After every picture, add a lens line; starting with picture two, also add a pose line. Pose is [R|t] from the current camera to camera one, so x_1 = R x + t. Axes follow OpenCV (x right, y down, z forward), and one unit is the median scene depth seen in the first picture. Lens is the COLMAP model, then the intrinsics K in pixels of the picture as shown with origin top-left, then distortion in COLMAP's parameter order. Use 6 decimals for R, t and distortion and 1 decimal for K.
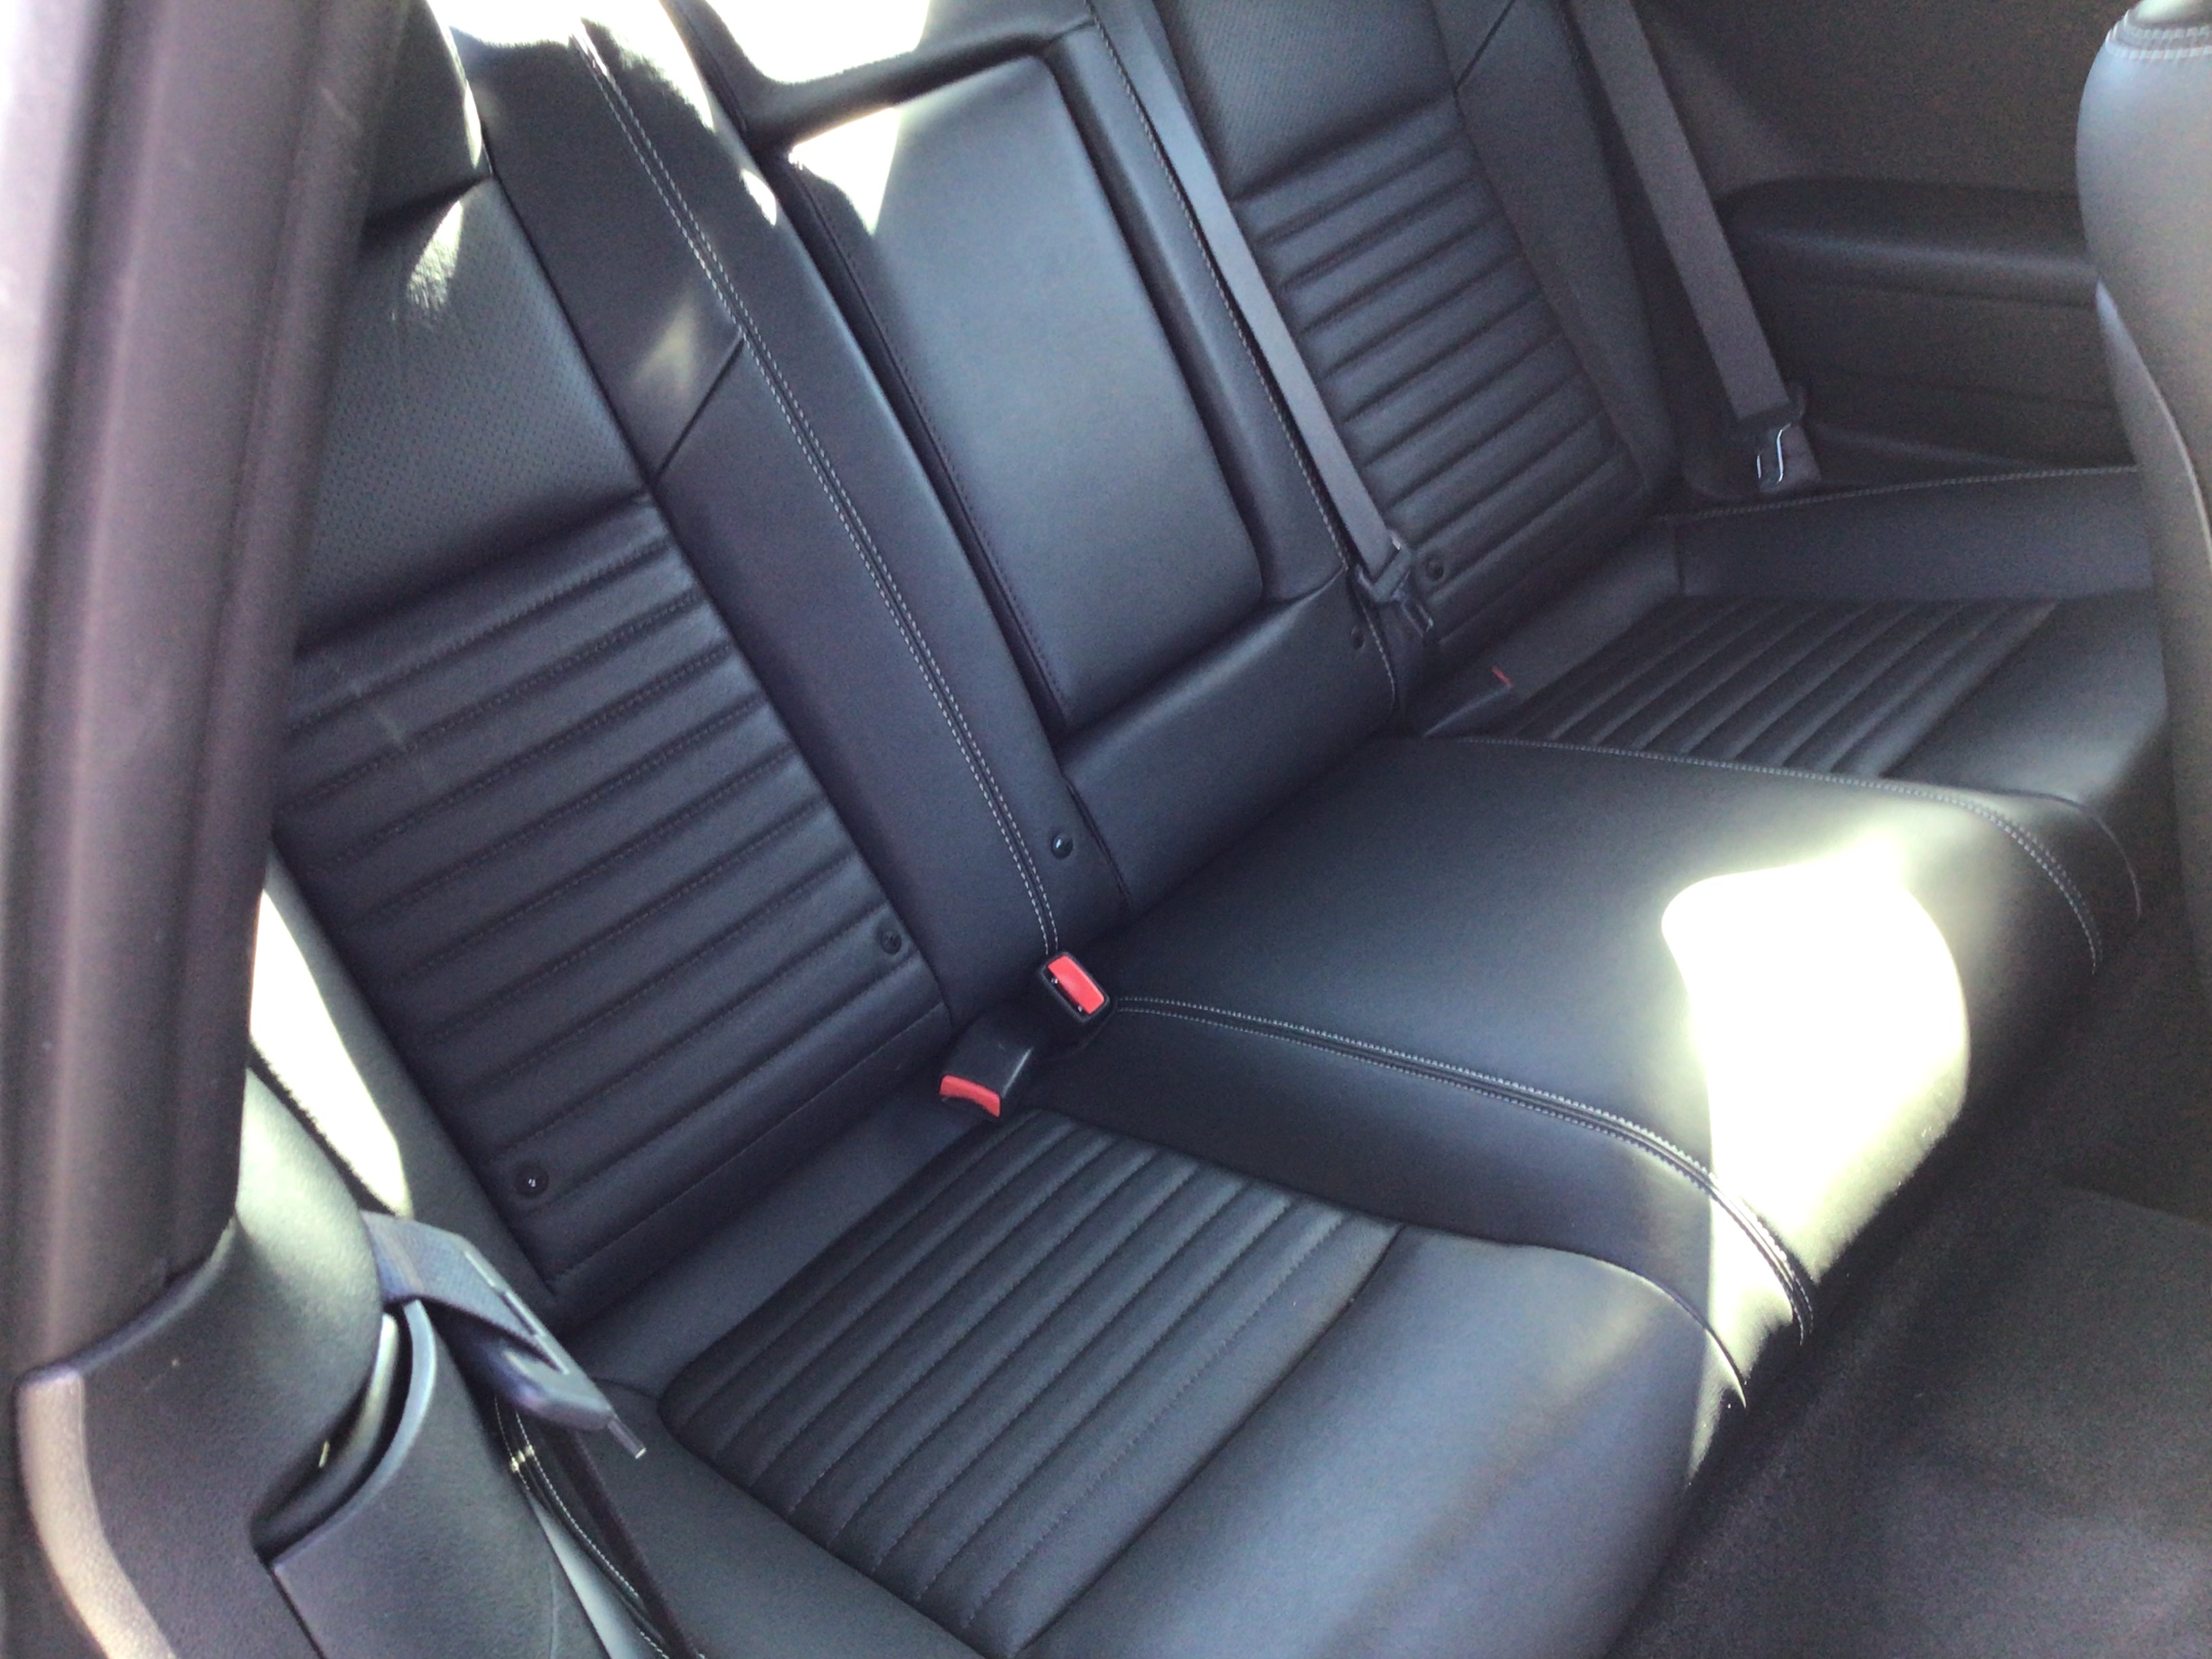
lens RADIAL K [[2102.8, 0, 1124.9], [0, 2102.8, 836.2], [0, 0, 1]] dist [0.077690, -0.138658]
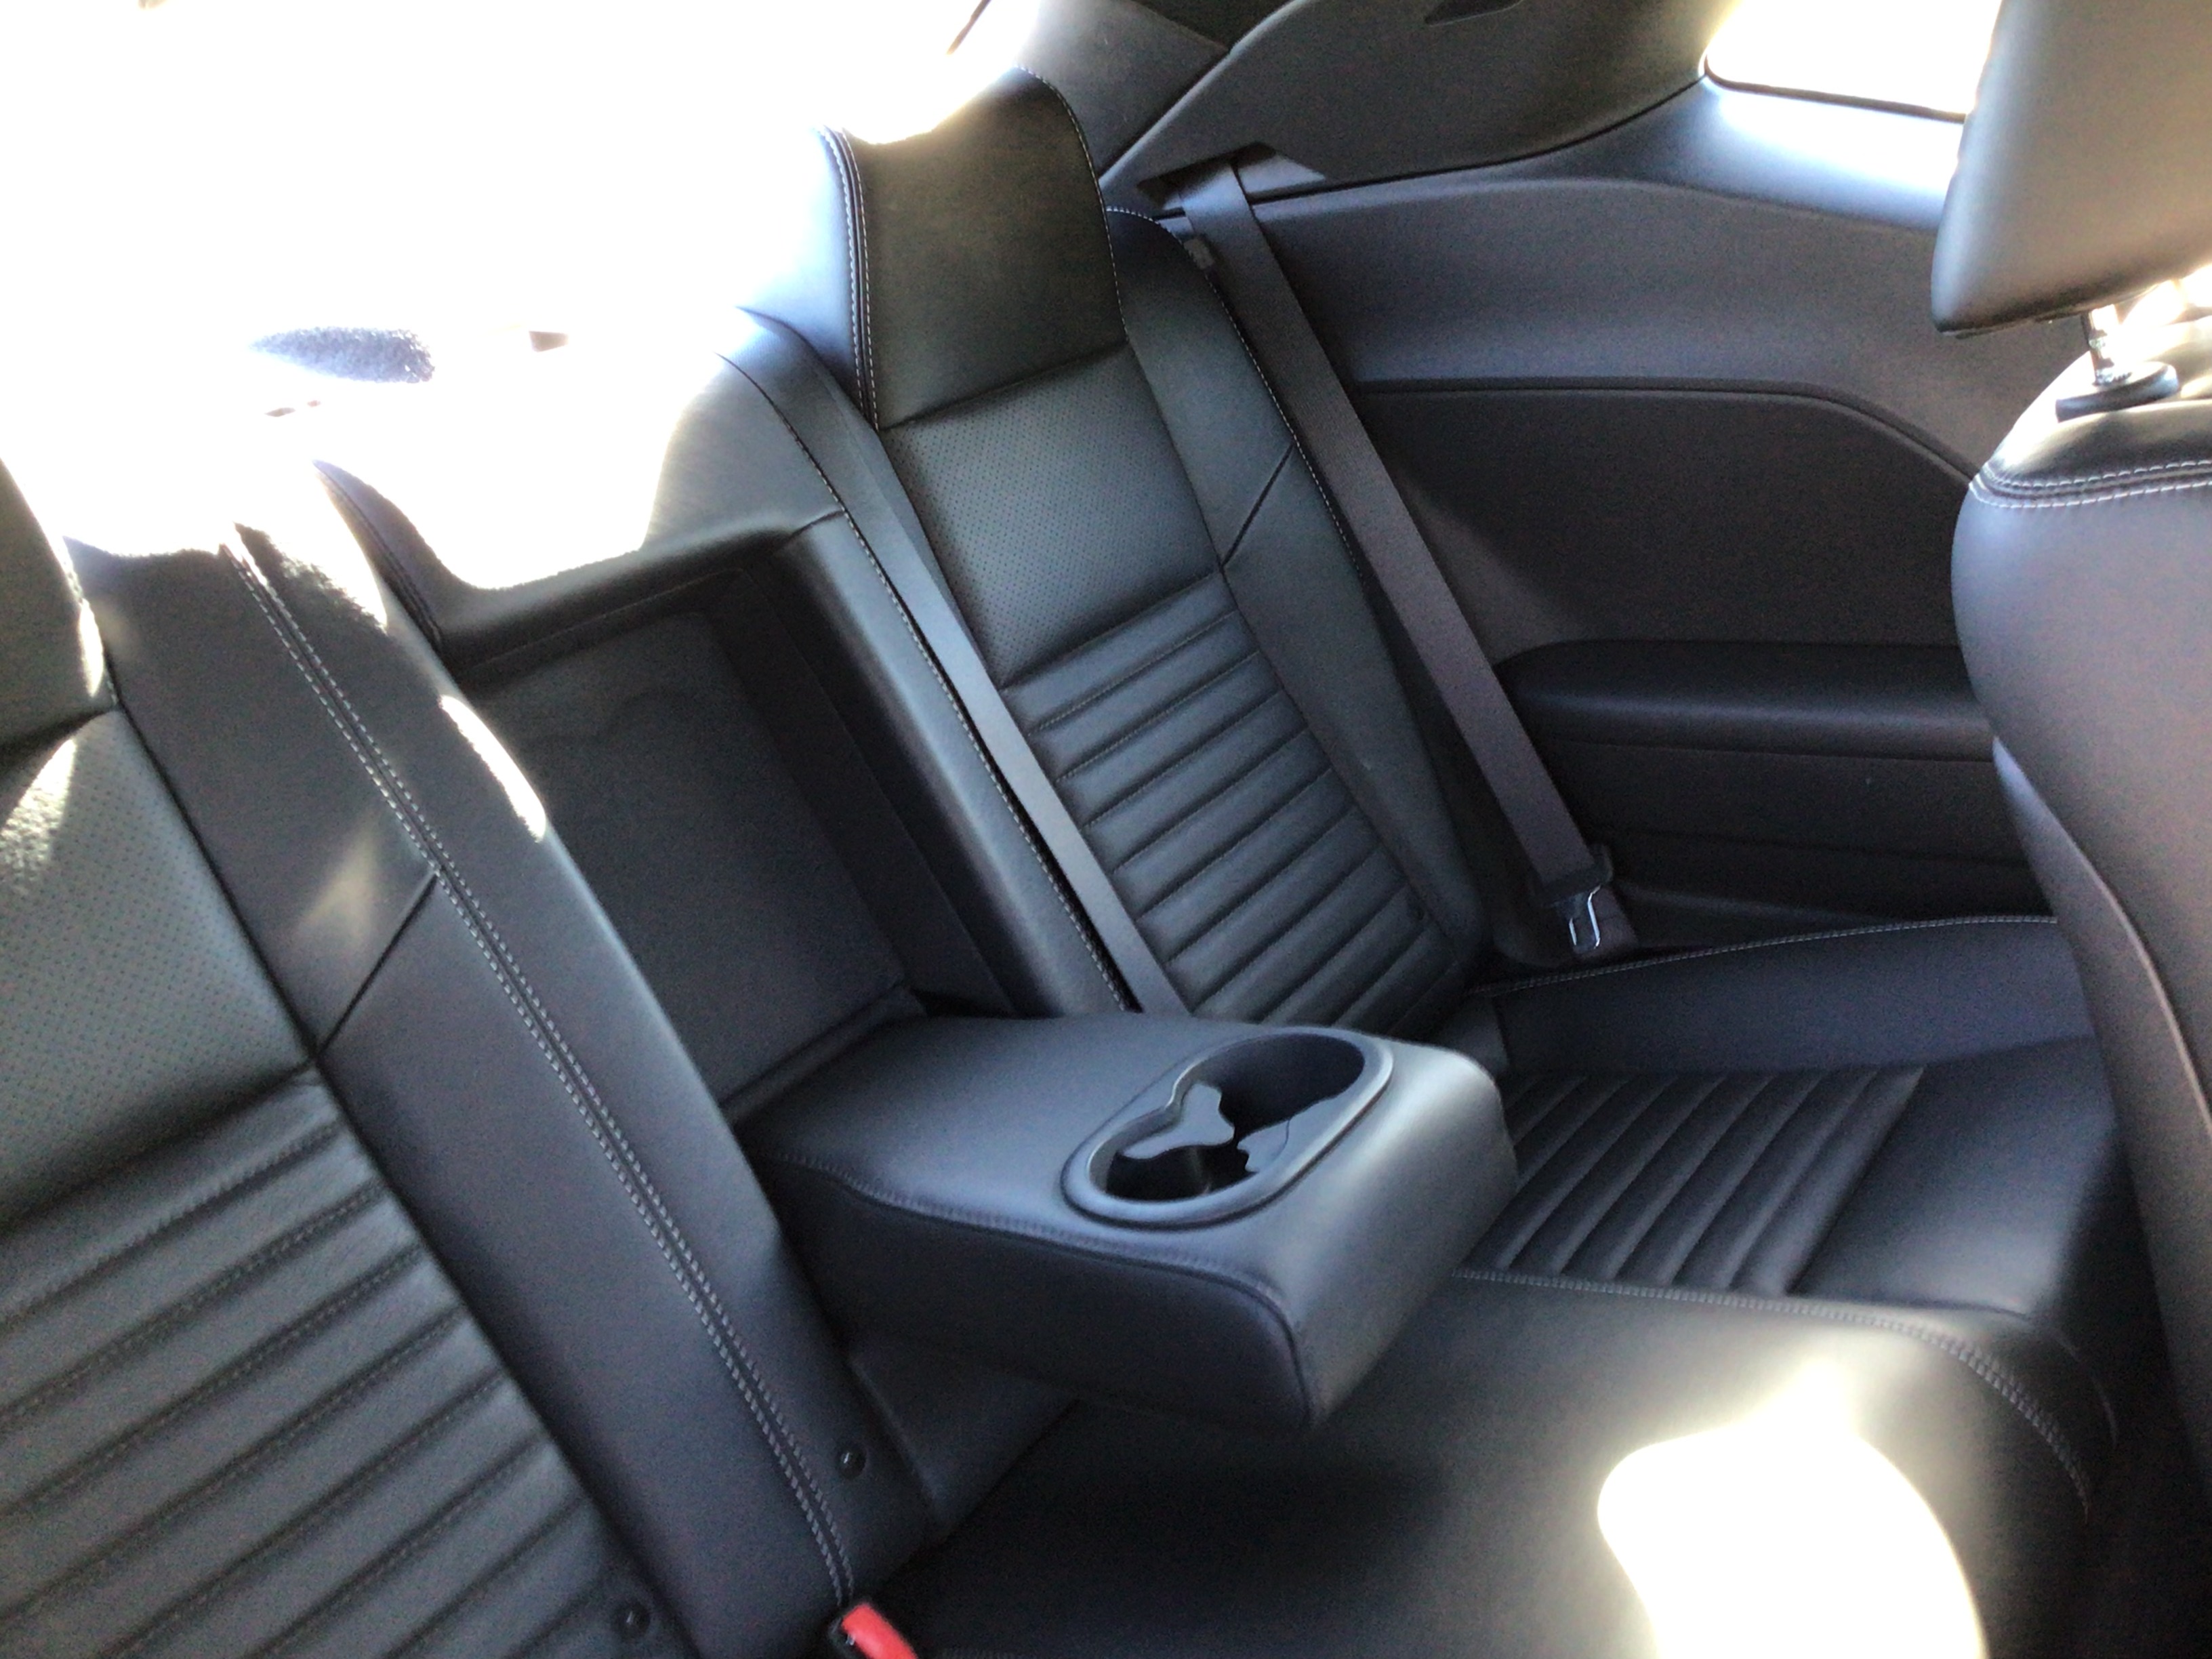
lens RADIAL K [[2102.8, 0, 1124.9], [0, 2102.8, 836.2], [0, 0, 1]] dist [0.077690, -0.138658]
pose [[0.992360, -0.054021, 0.110920, -0.001730], [0.076690, 0.974344, -0.211593, -0.051937], [-0.096644, 0.218483, 0.971043, 0.155305]]
